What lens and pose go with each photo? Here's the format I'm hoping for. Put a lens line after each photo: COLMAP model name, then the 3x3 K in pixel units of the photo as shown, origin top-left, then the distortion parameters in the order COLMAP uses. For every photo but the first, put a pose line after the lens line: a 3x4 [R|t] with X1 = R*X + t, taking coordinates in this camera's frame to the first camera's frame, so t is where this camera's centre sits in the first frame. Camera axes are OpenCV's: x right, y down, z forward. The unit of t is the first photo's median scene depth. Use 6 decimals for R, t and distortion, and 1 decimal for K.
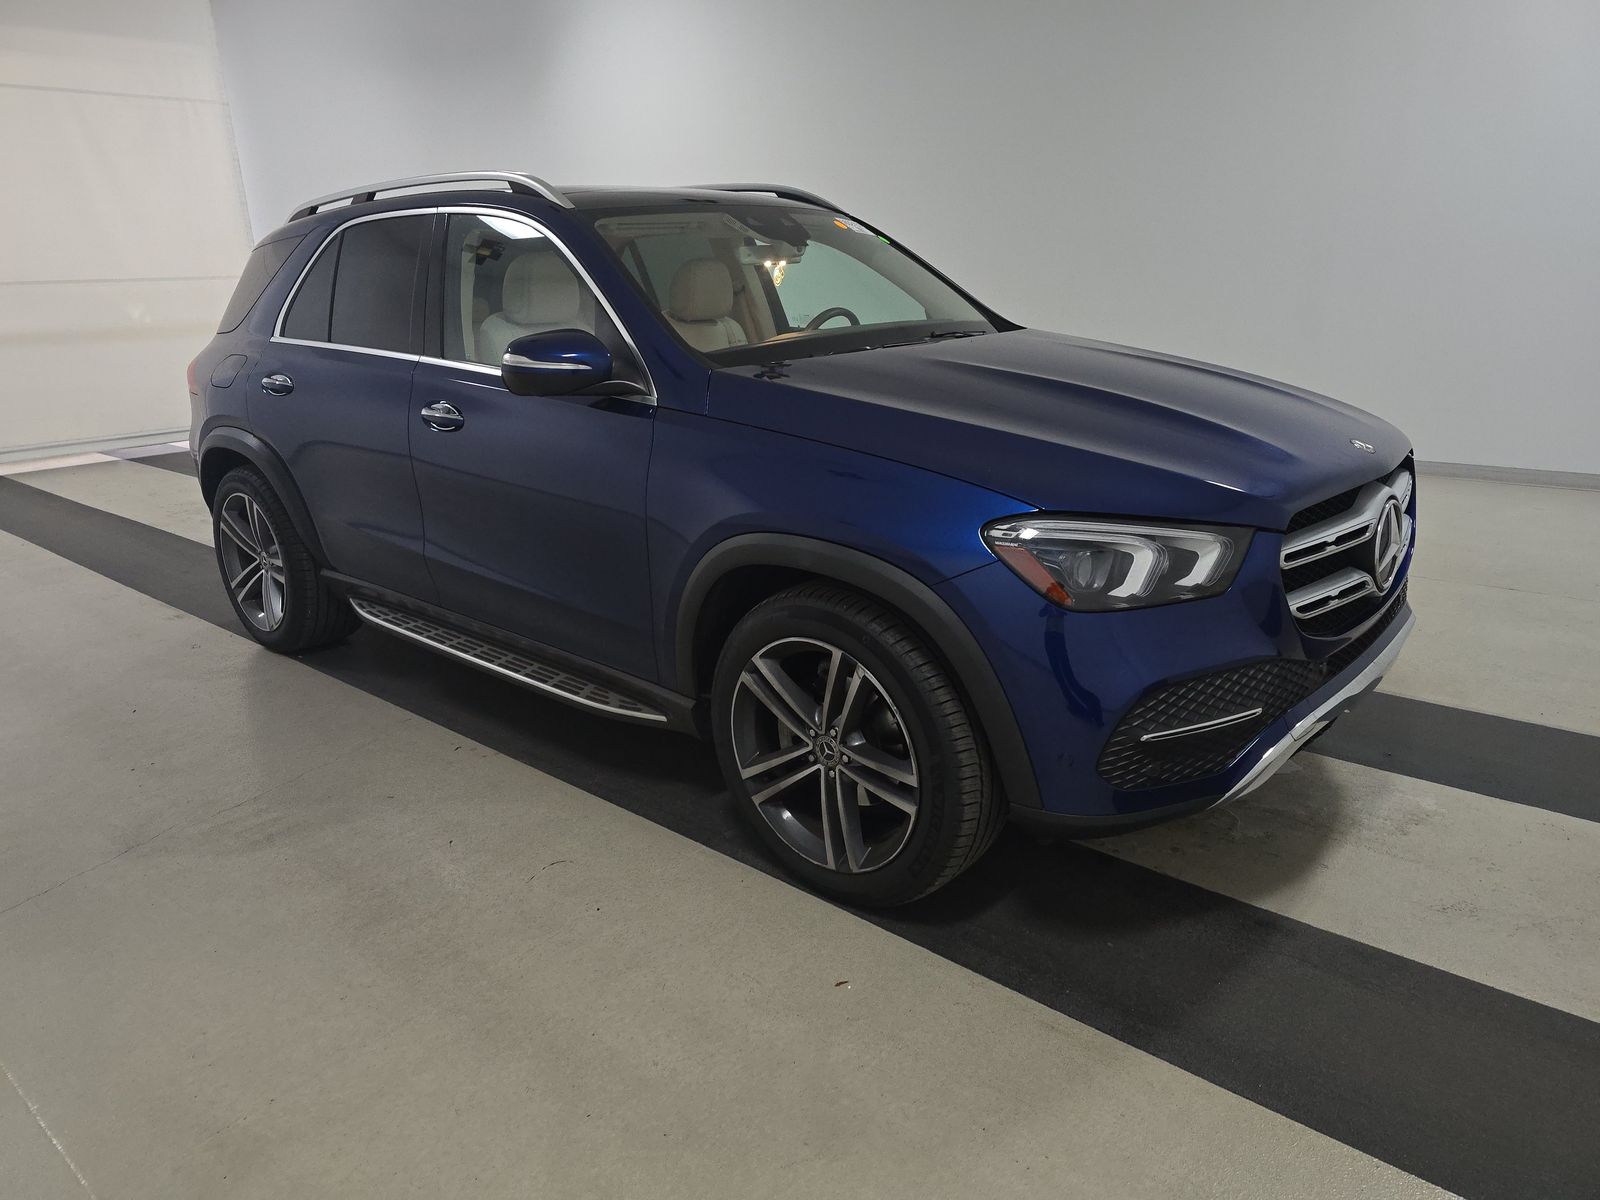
lens RADIAL K [[1083.0, 0, 800.0], [0, 1083.0, 600.0], [0, 0, 1]] dist [0.007282, -0.003640]
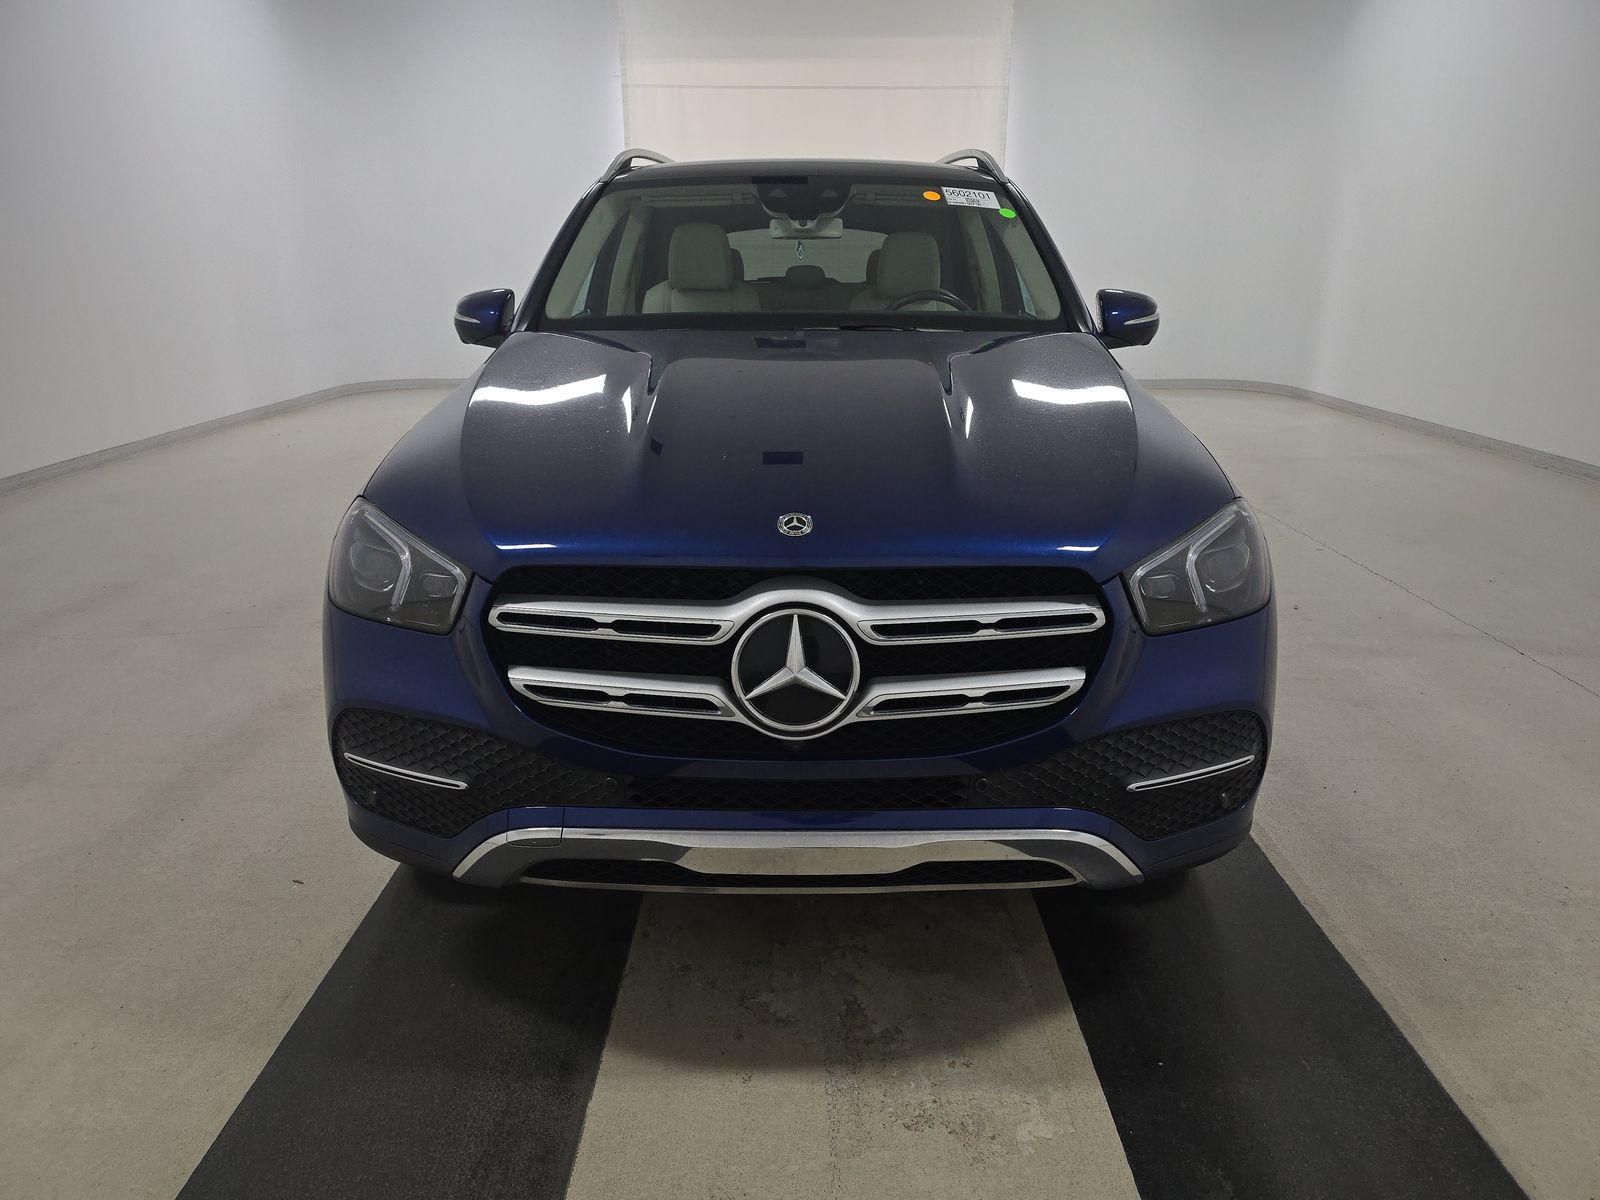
lens RADIAL K [[1083.0, 0, 800.0], [0, 1083.0, 600.0], [0, 0, 1]] dist [0.007282, -0.003640]
pose [[0.643457, 0.256167, -0.721347, 0.876886], [-0.239081, 0.962456, 0.128524, -0.152073], [0.727188, 0.089761, 0.680544, 0.467207]]
